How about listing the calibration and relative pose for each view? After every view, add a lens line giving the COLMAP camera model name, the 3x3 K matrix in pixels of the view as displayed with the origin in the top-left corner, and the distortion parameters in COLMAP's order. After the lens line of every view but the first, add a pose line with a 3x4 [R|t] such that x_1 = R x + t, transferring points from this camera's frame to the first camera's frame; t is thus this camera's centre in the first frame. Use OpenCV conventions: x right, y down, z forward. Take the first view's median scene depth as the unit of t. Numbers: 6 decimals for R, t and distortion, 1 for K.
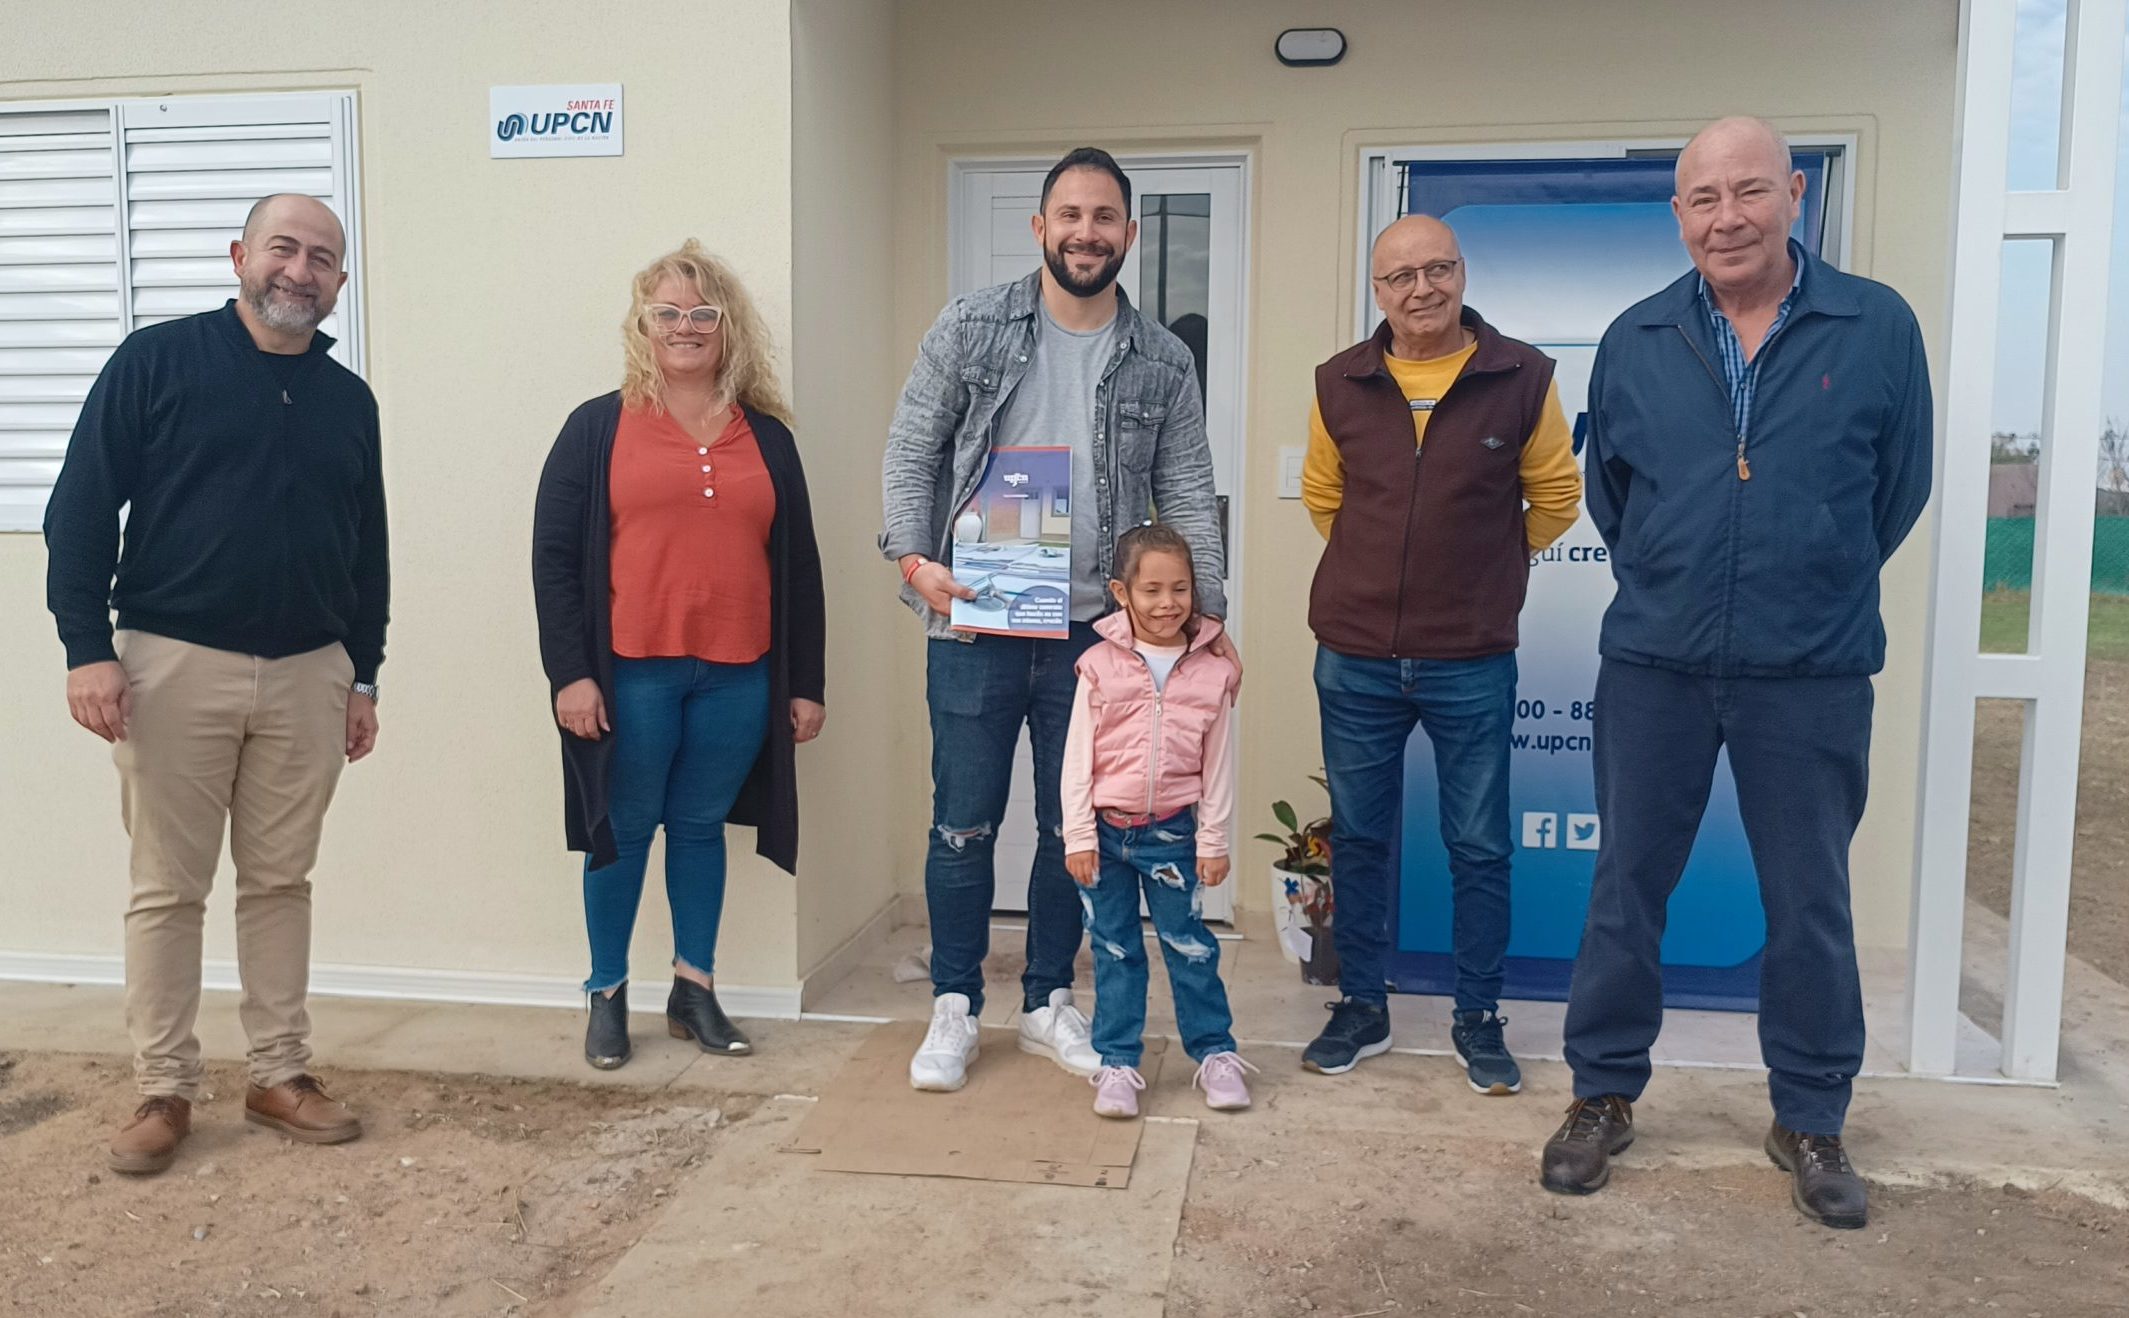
lens RADIAL K [[1805.0, 0, 1056.8], [0, 1805.0, 725.6], [0, 0, 1]] dist [0.015435, 0.007642]
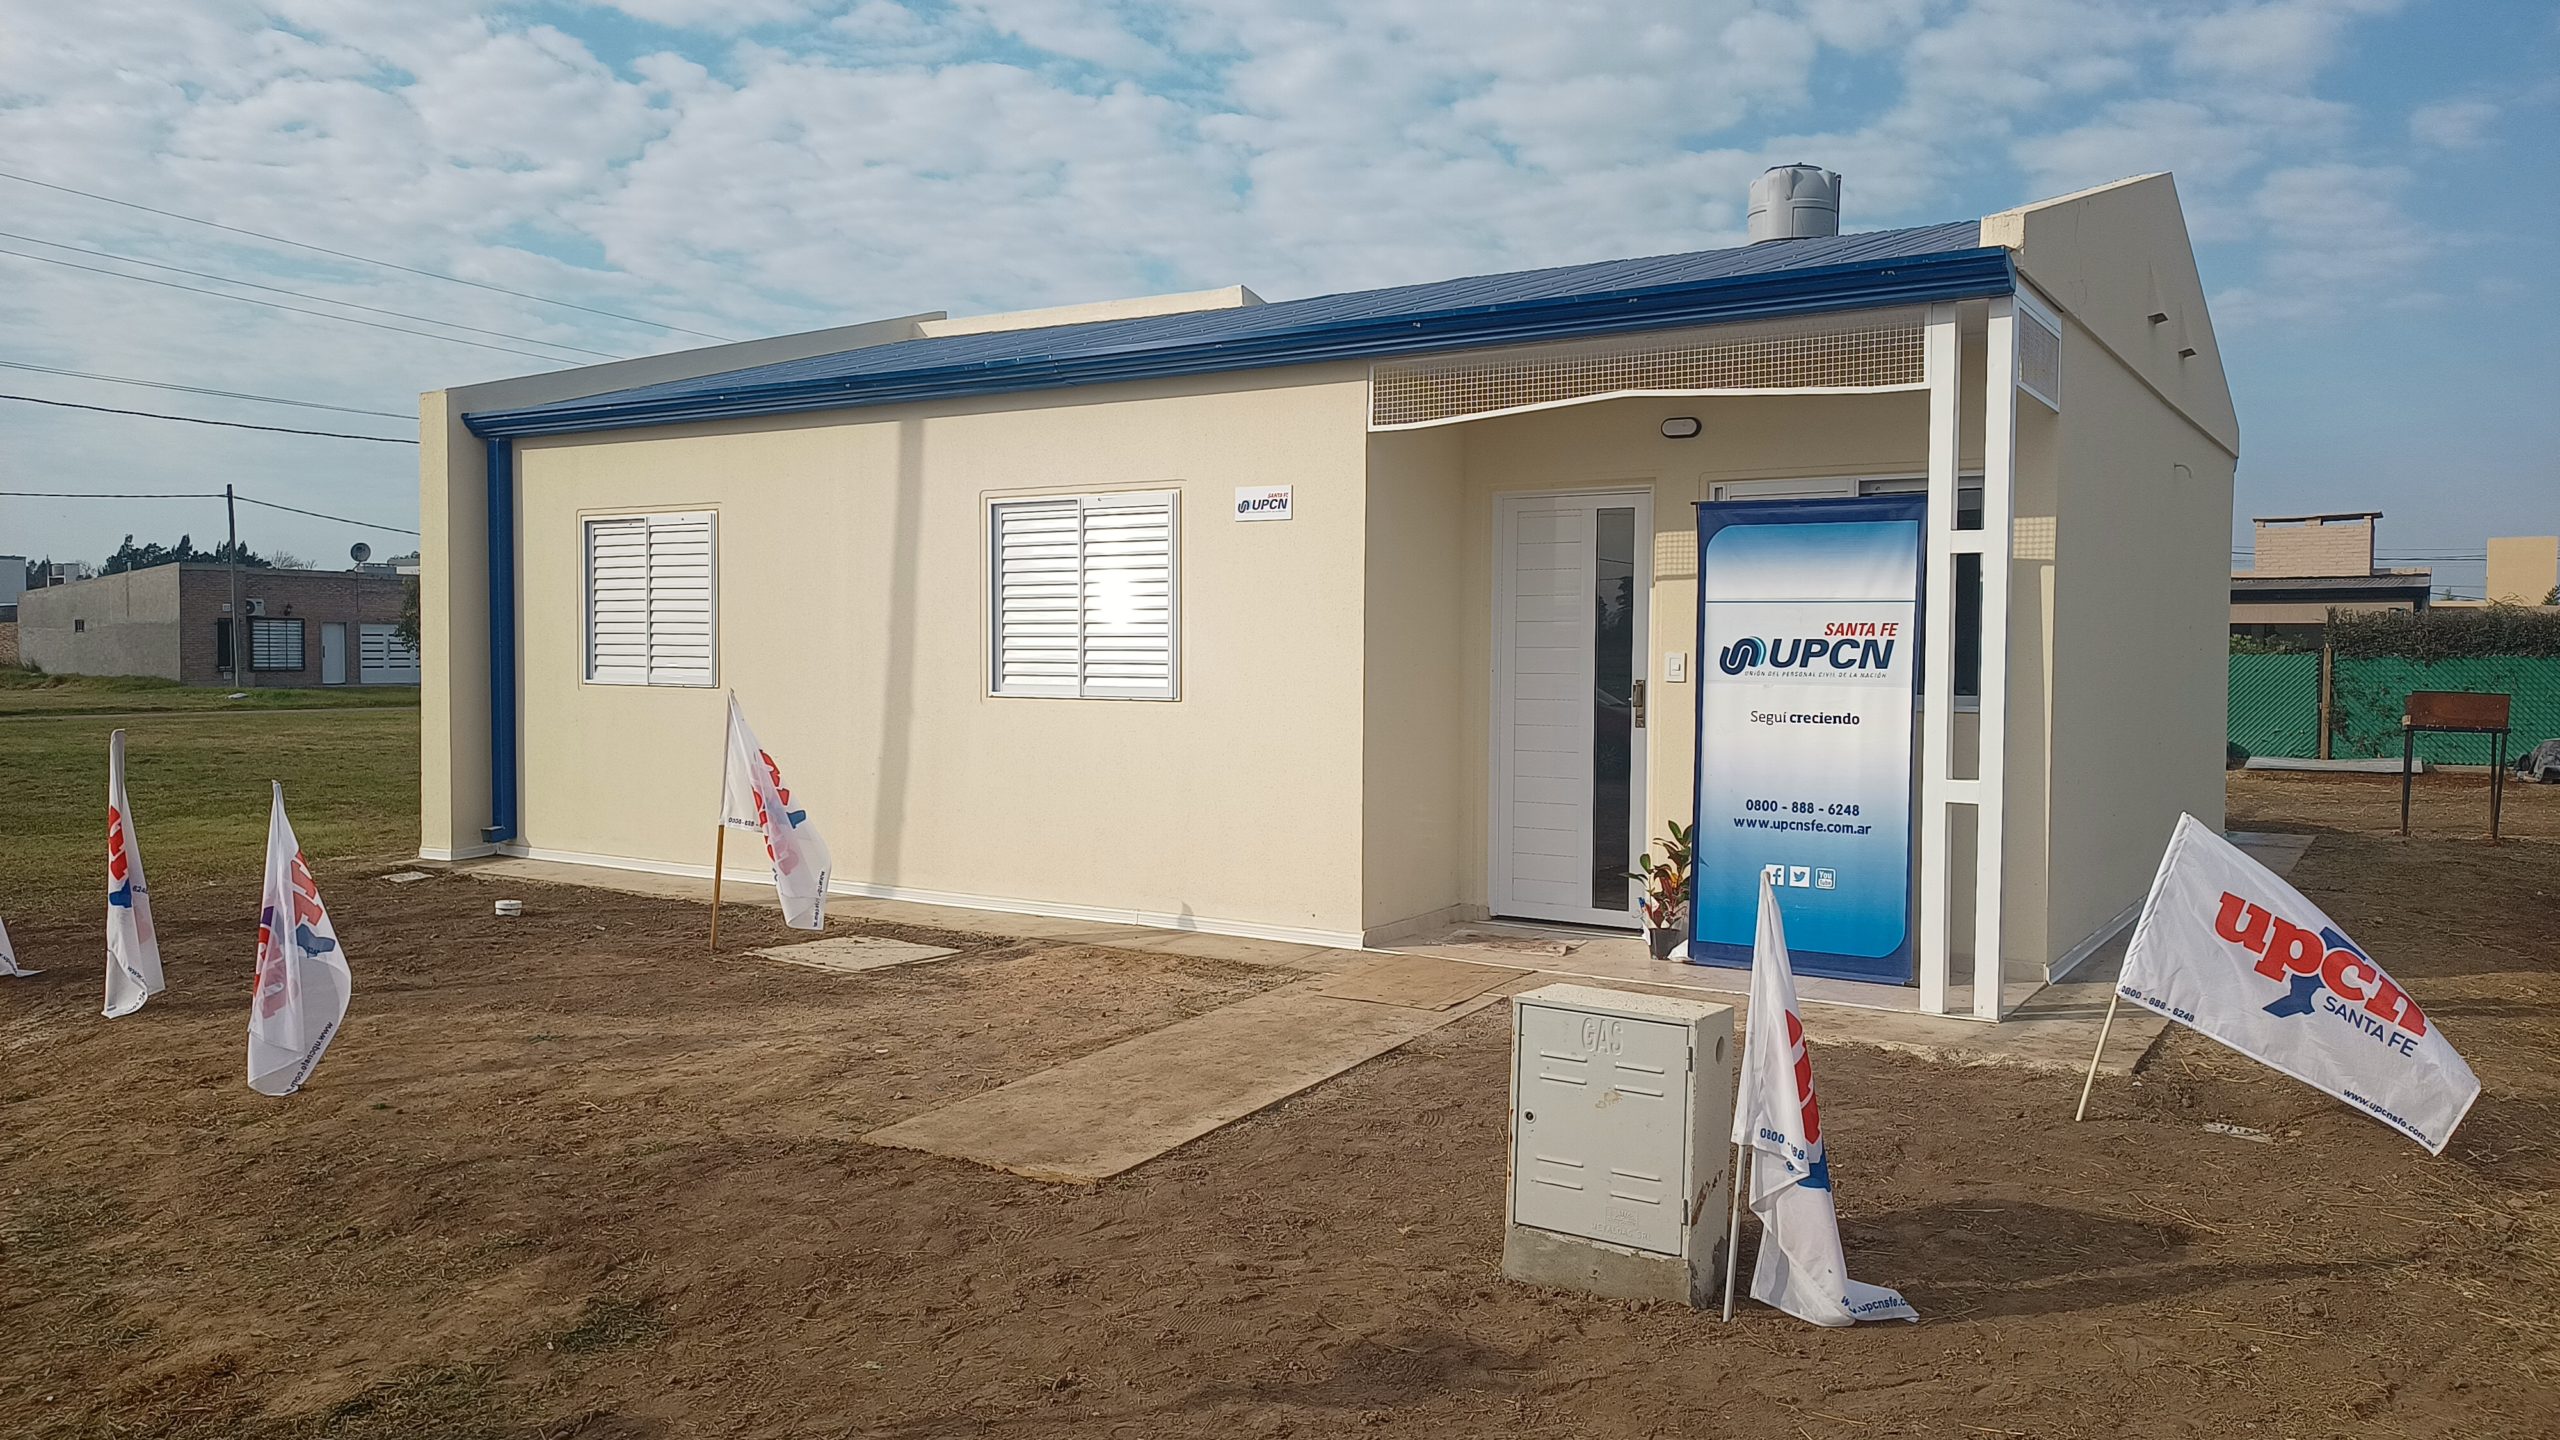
lens RADIAL K [[1678.3, 0, 1280.0], [0, 1678.3, 720.0], [0, 0, 1]] dist [-0.005184, -0.002390]
pose [[0.925624, 0.015643, -0.378122, 0.472445], [-0.039896, 0.997611, -0.056390, 0.021341], [0.376336, 0.067281, 0.924037, -0.753014]]
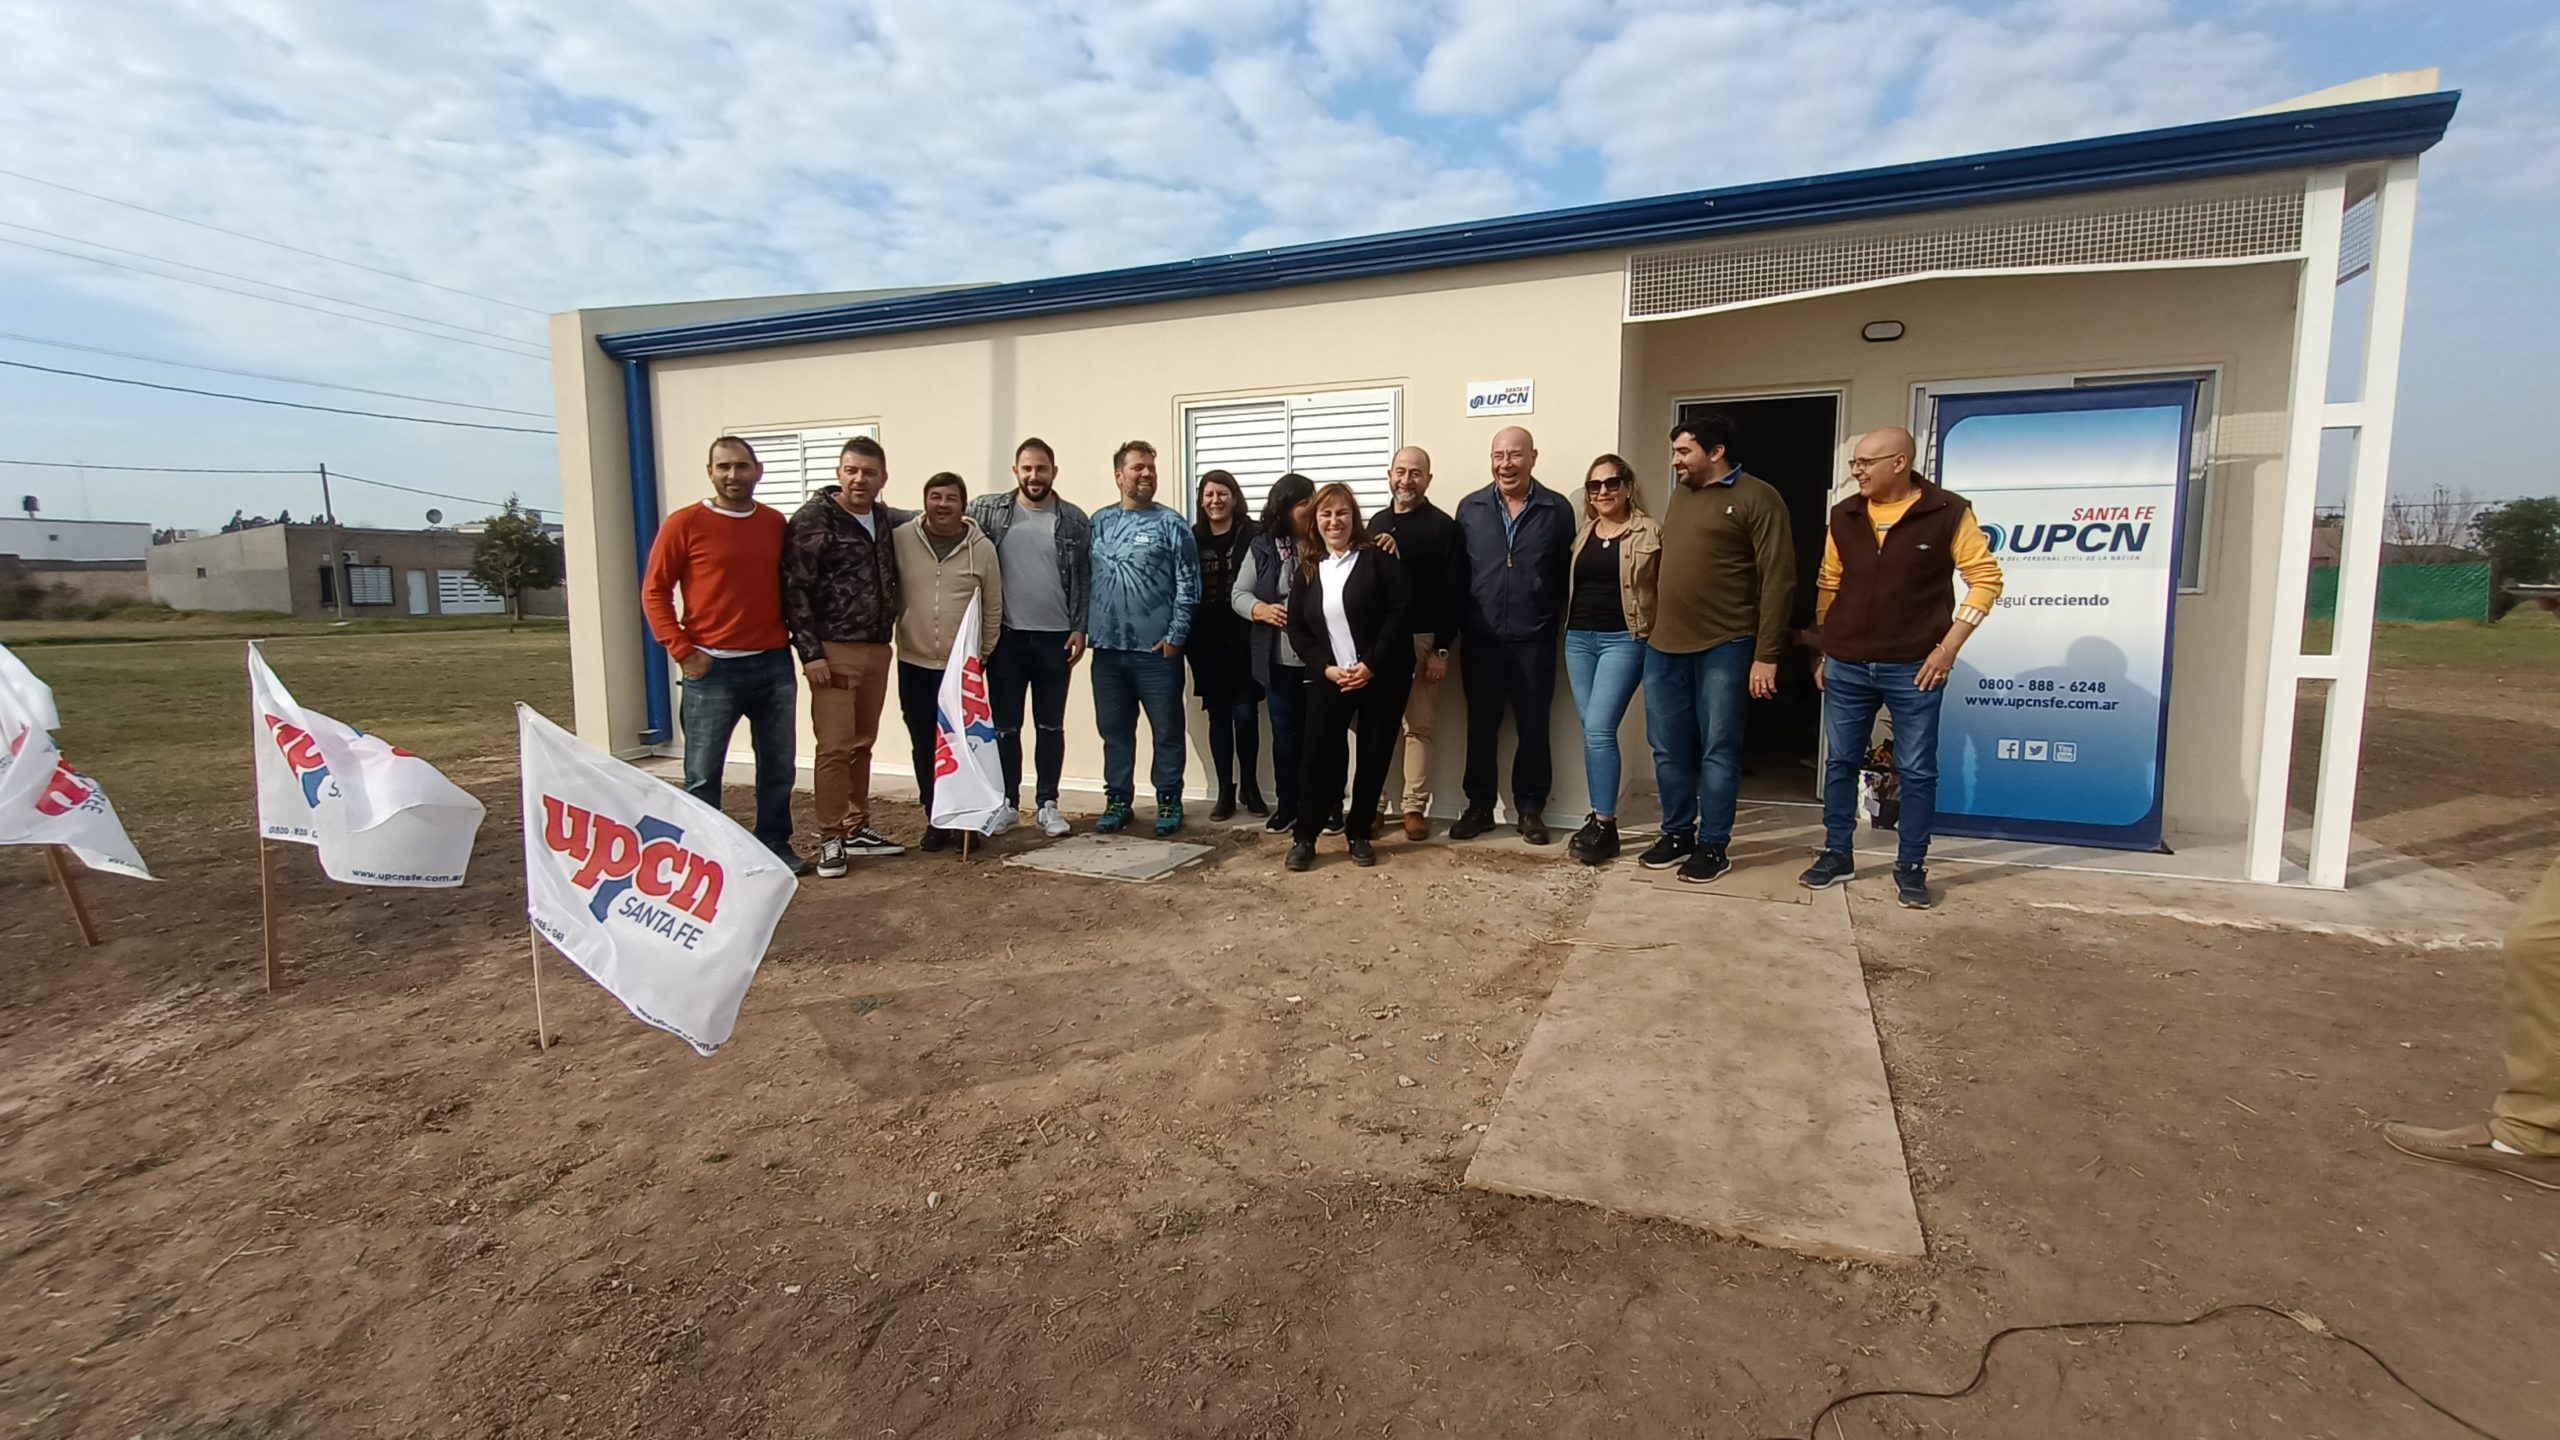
lens RADIAL K [[1129.5, 0, 1289.6], [0, 1129.5, 707.1], [0, 0, 1]] dist [-0.001332, 0.004751]
pose [[0.969343, 0.016576, -0.245151, -0.185604], [-0.014606, 0.999845, 0.009854, 0.015596], [0.245276, -0.005971, 0.969435, -0.333707]]
